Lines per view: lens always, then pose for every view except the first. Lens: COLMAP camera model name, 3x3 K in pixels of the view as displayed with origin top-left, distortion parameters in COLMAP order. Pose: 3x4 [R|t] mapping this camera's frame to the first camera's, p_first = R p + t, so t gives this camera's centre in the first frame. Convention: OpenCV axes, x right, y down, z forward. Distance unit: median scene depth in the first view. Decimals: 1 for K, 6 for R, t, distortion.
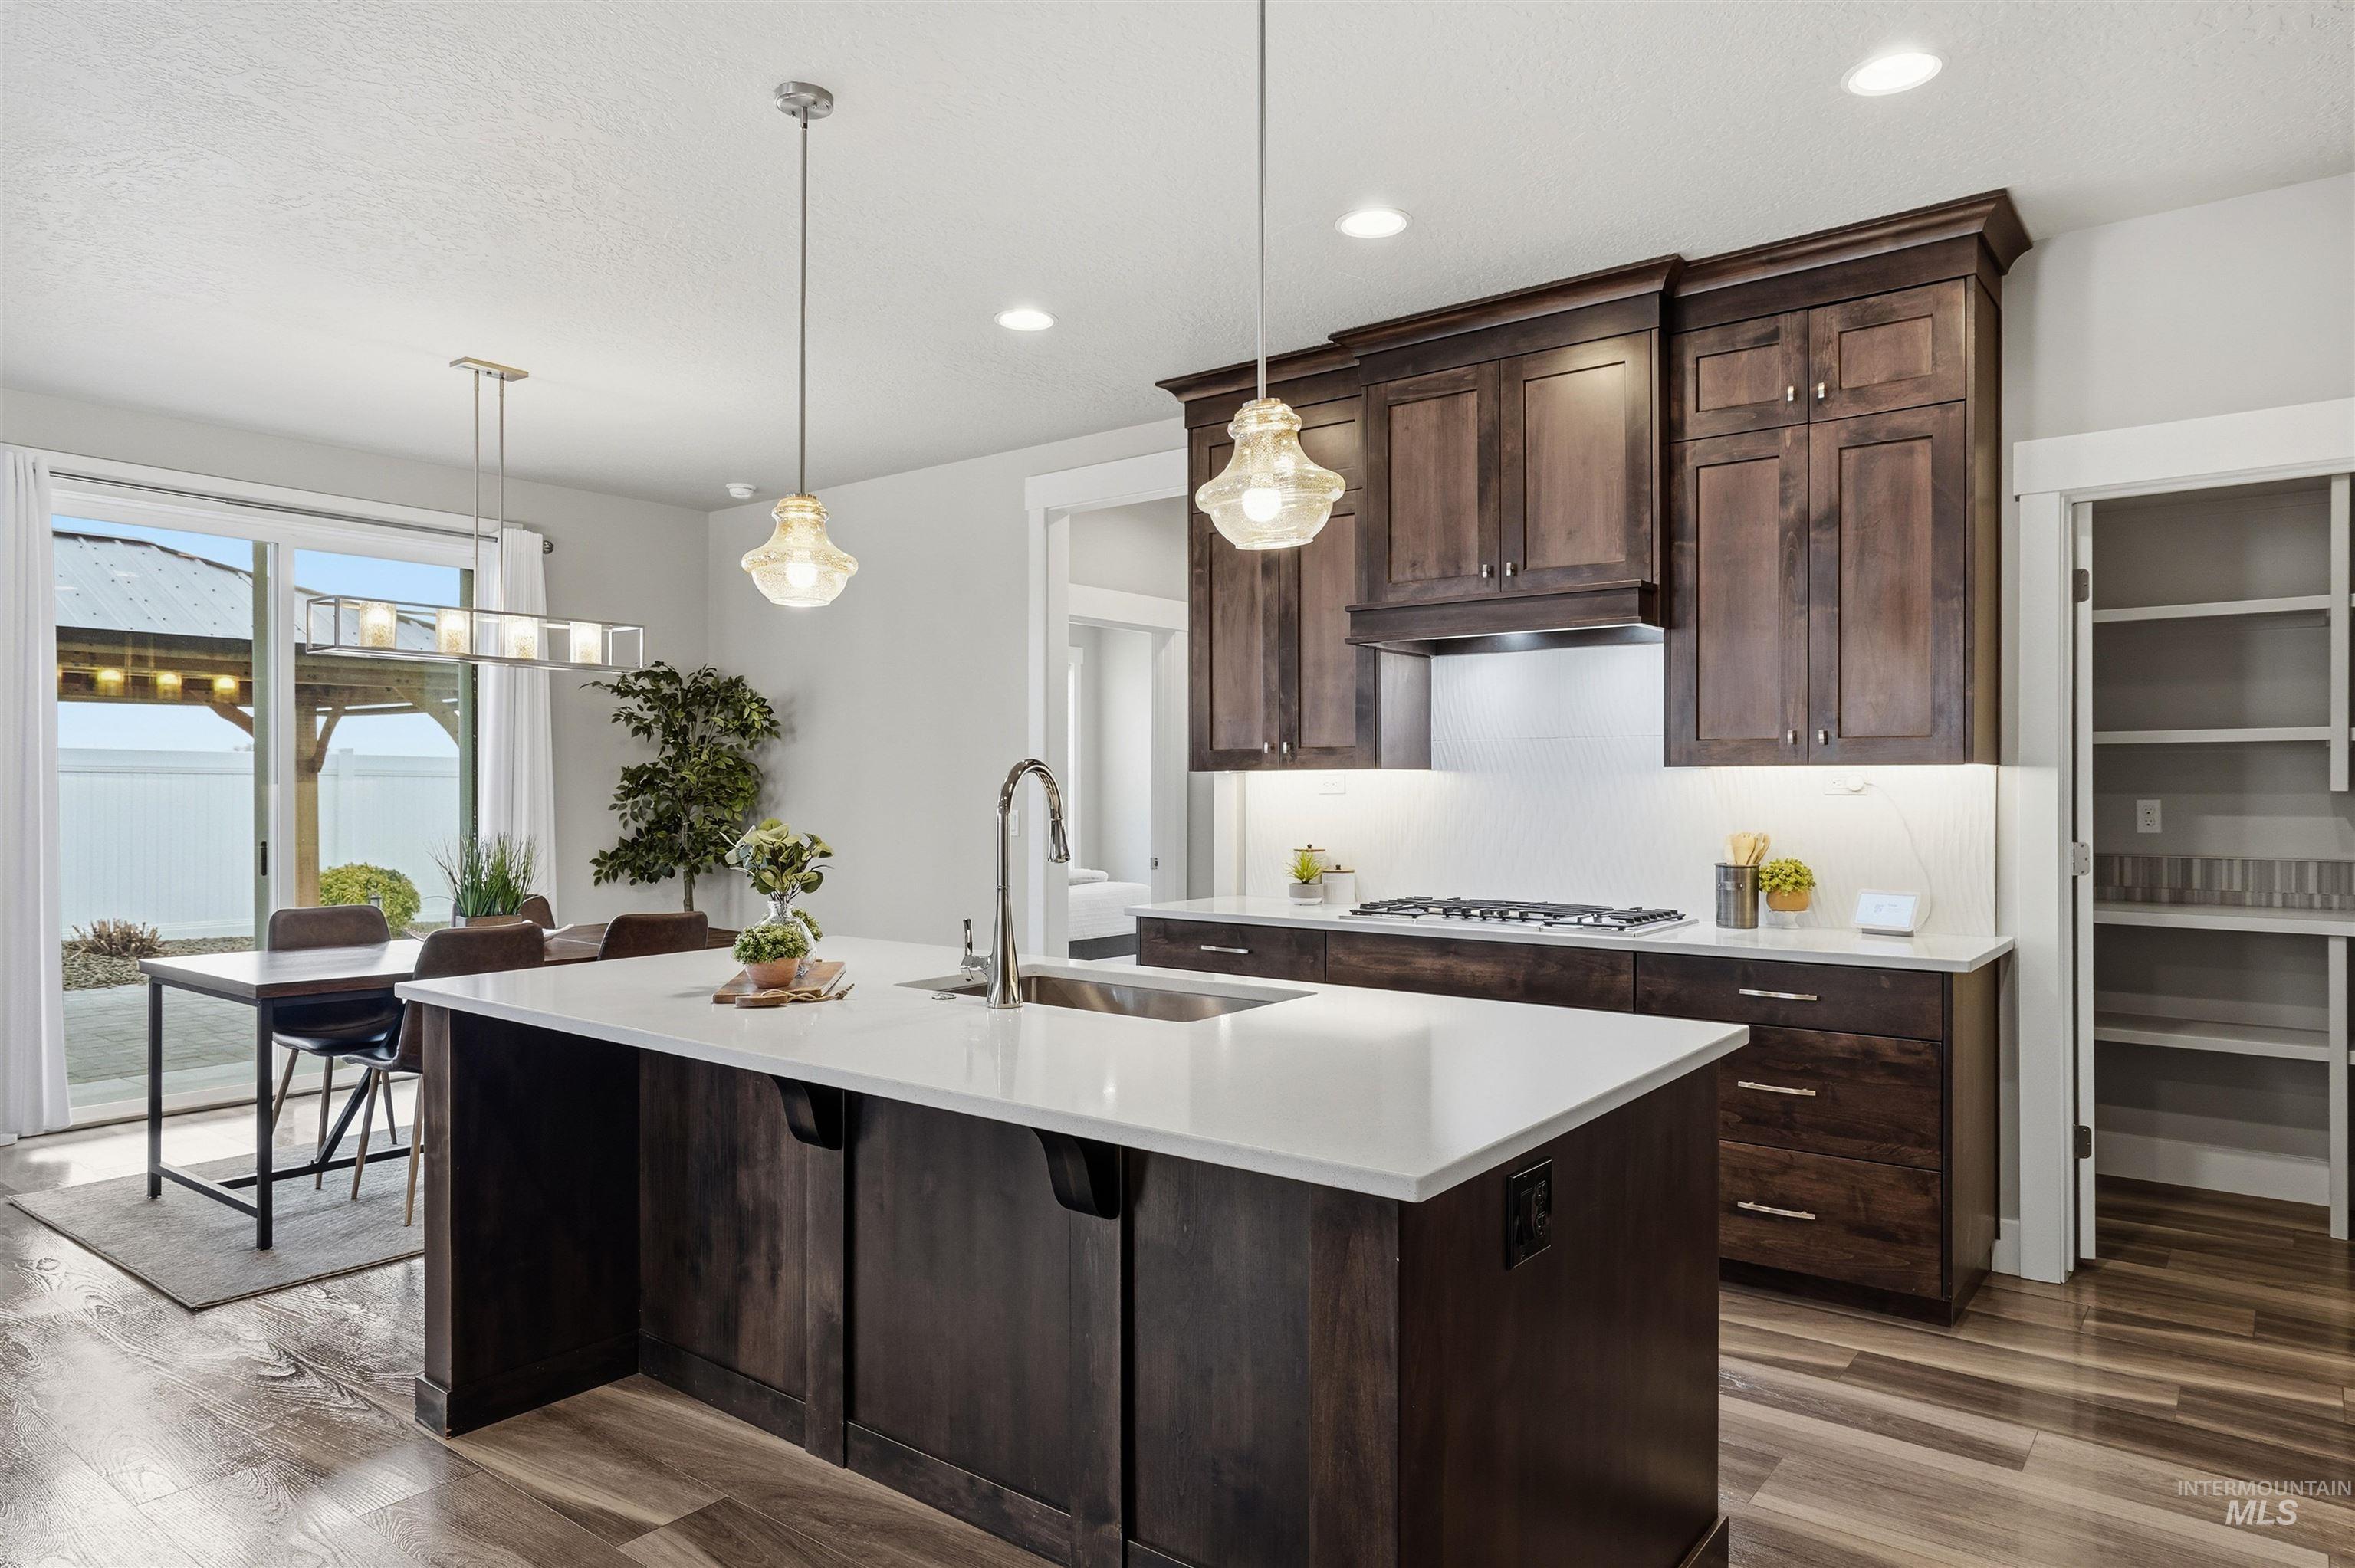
lens RADIAL K [[1450.5, 0, 1173.1], [0, 1450.5, 789.8], [0, 0, 1]] dist [-0.036511, 0.053750]
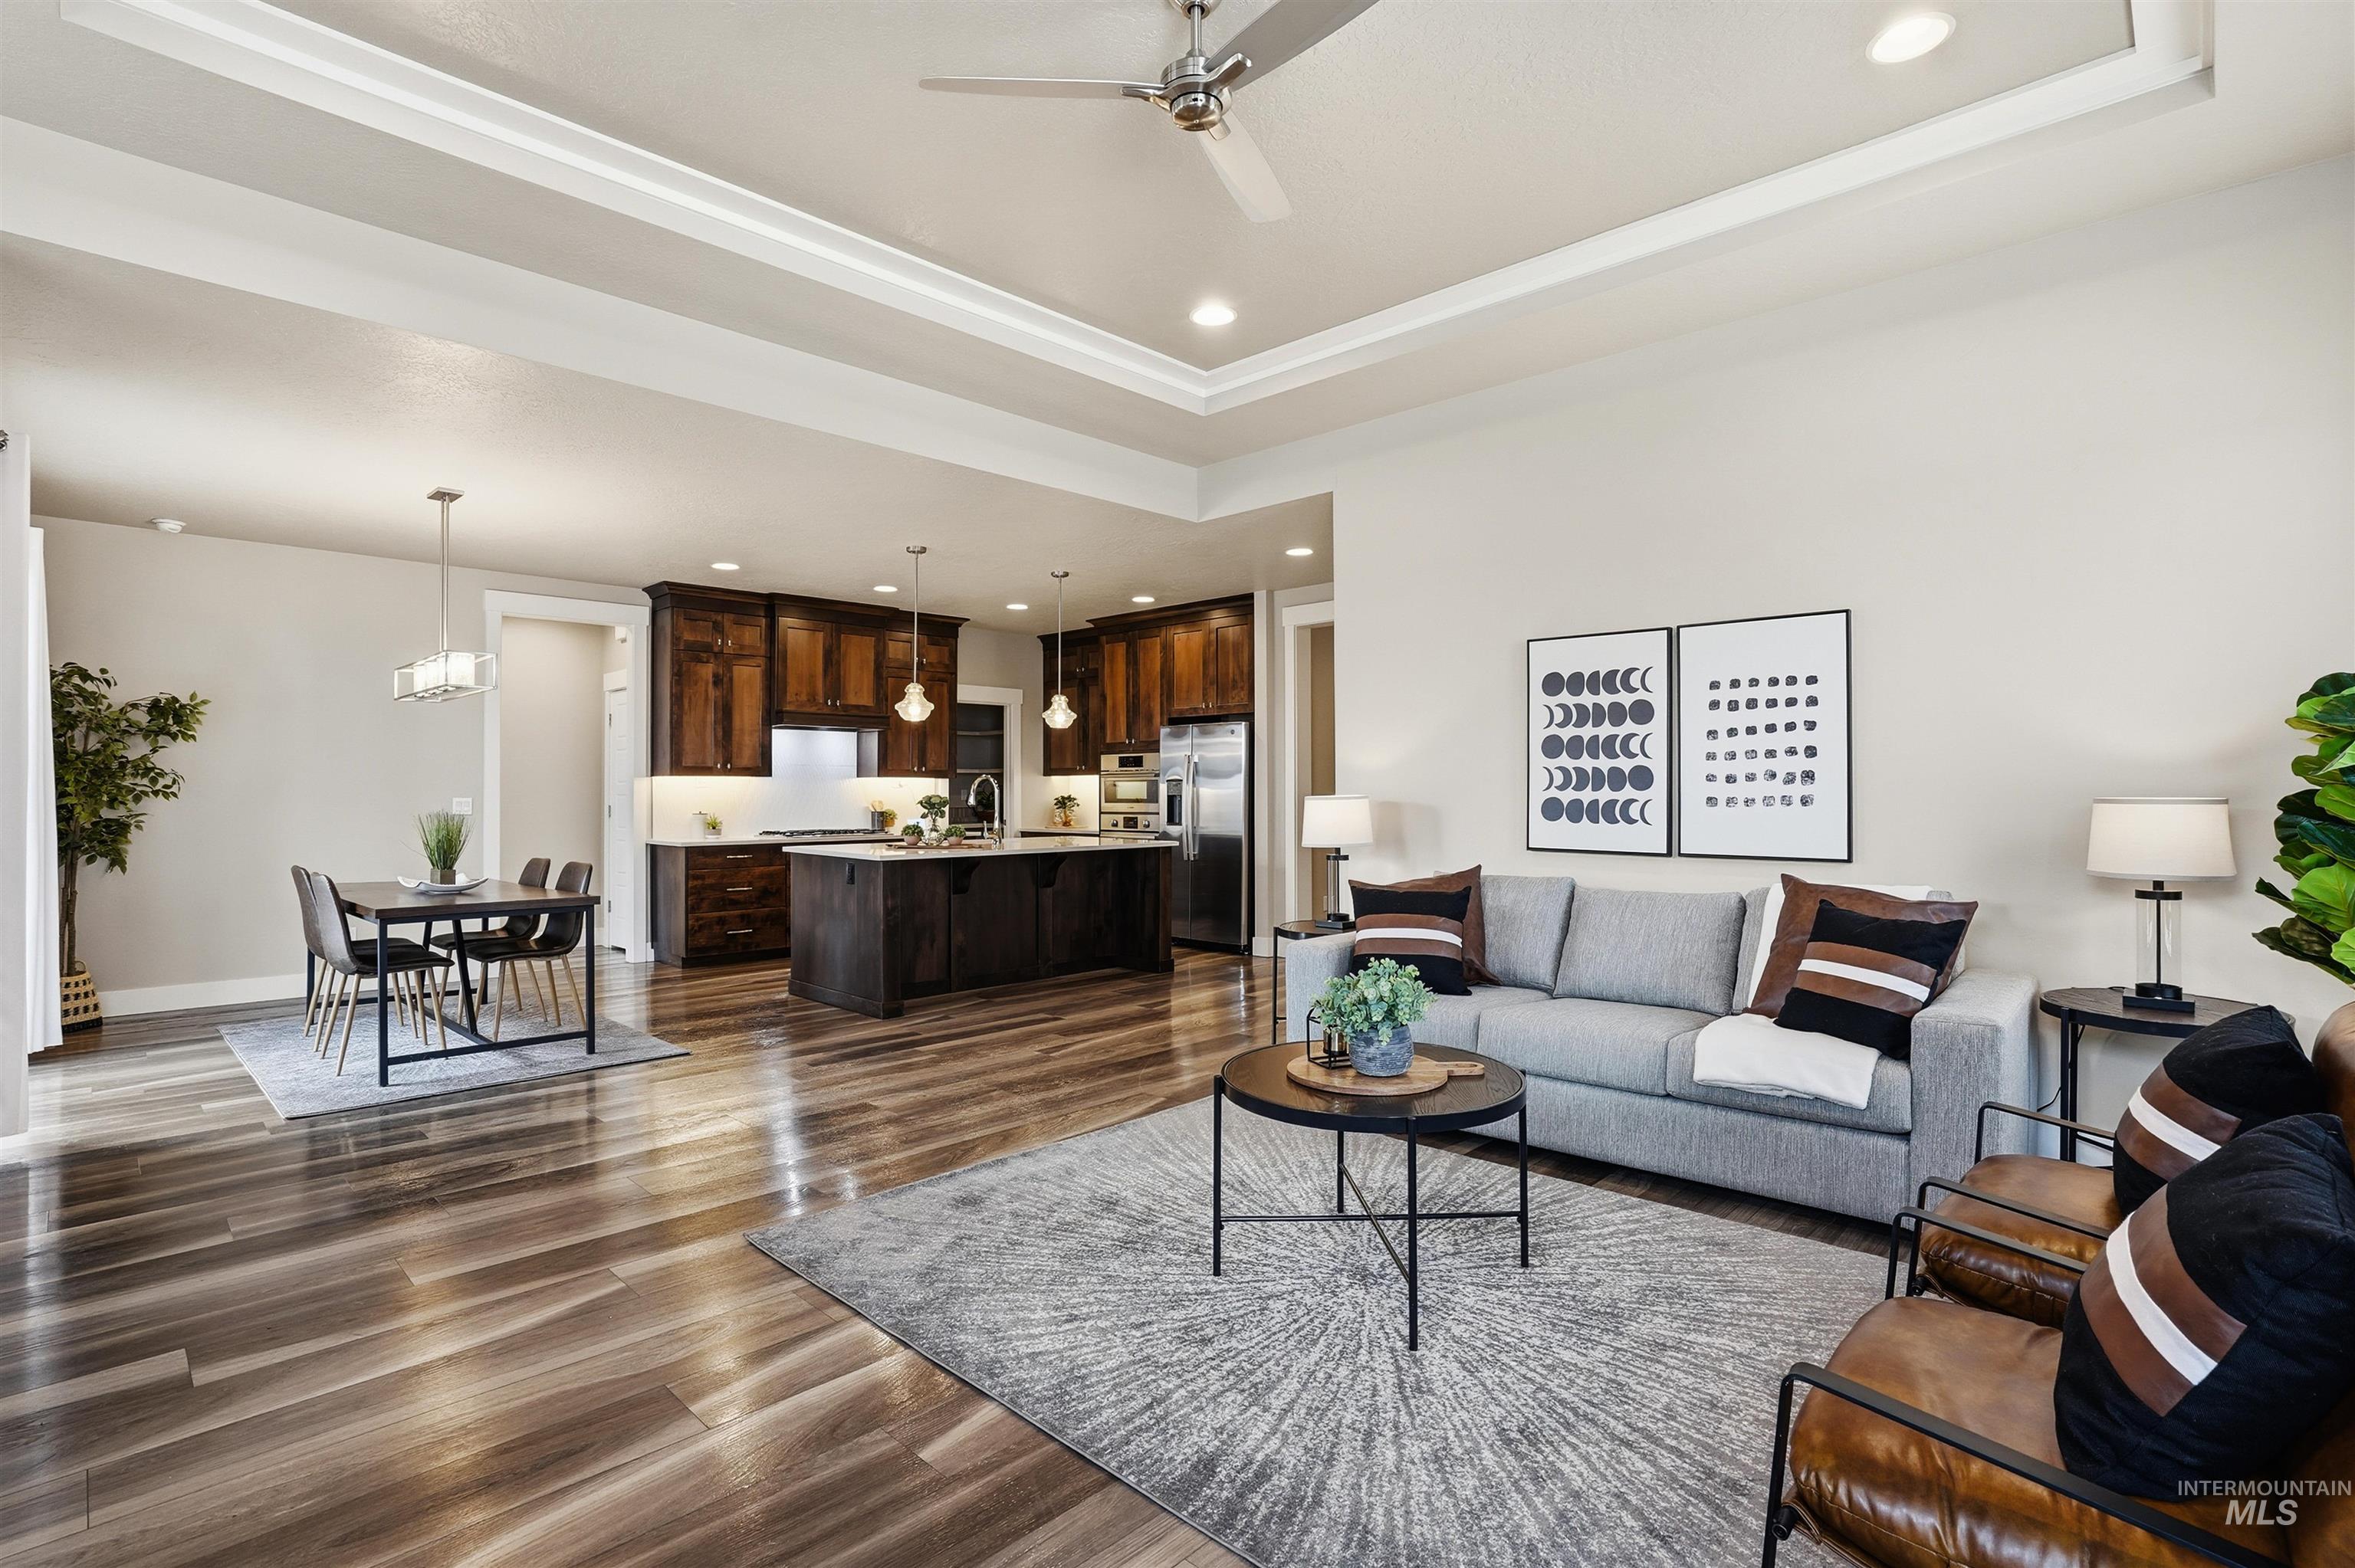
lens RADIAL K [[1102.4, 0, 1165.7], [0, 1102.4, 787.6], [0, 0, 1]] dist [-0.068723, 0.026986]
pose [[0.107529, 0.002981, 0.994198, -1.691865], [0.002576, 0.999991, -0.003277, 0.012144], [-0.994199, 0.002914, 0.107520, 0.176592]]
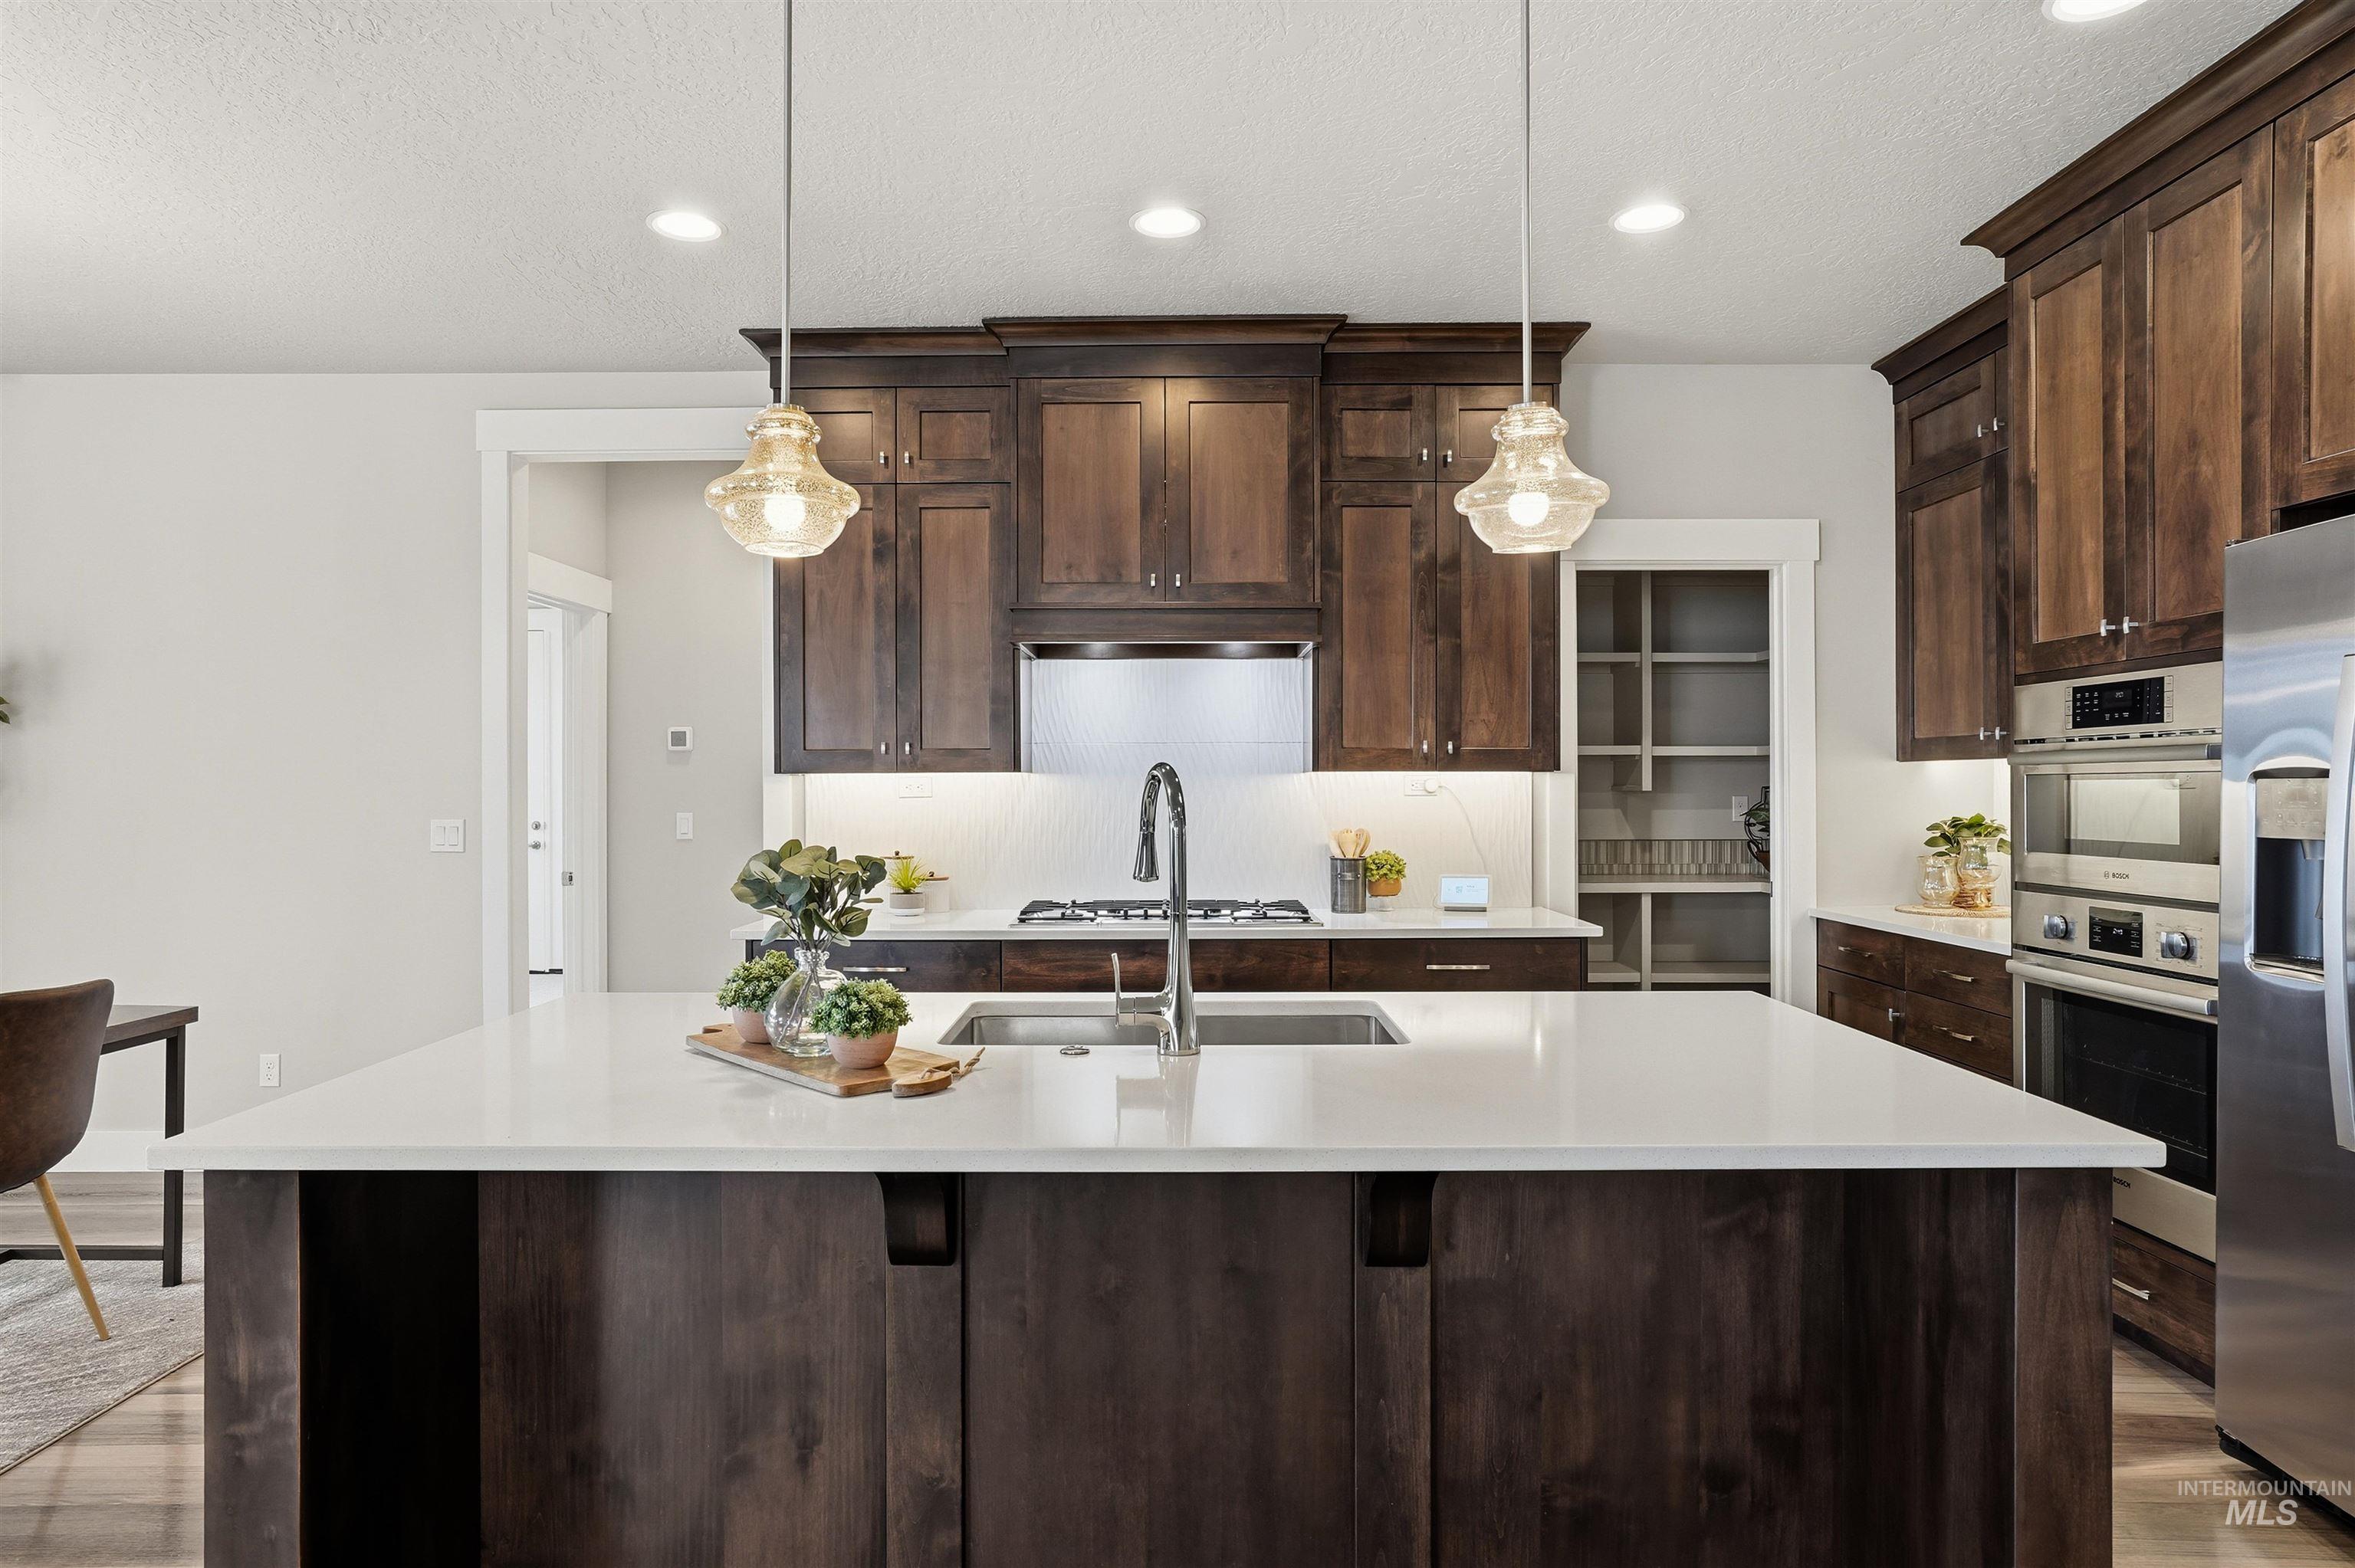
lens RADIAL K [[1375.1, 0, 1171.4], [0, 1375.1, 790.1], [0, 0, 1]] dist [-0.044110, 0.042206]
pose [[0.787345, -0.003692, 0.616502, -0.374953], [0.003271, 0.999993, 0.001810, -0.003741], [-0.616504, 0.000592, 0.787351, 0.222191]]
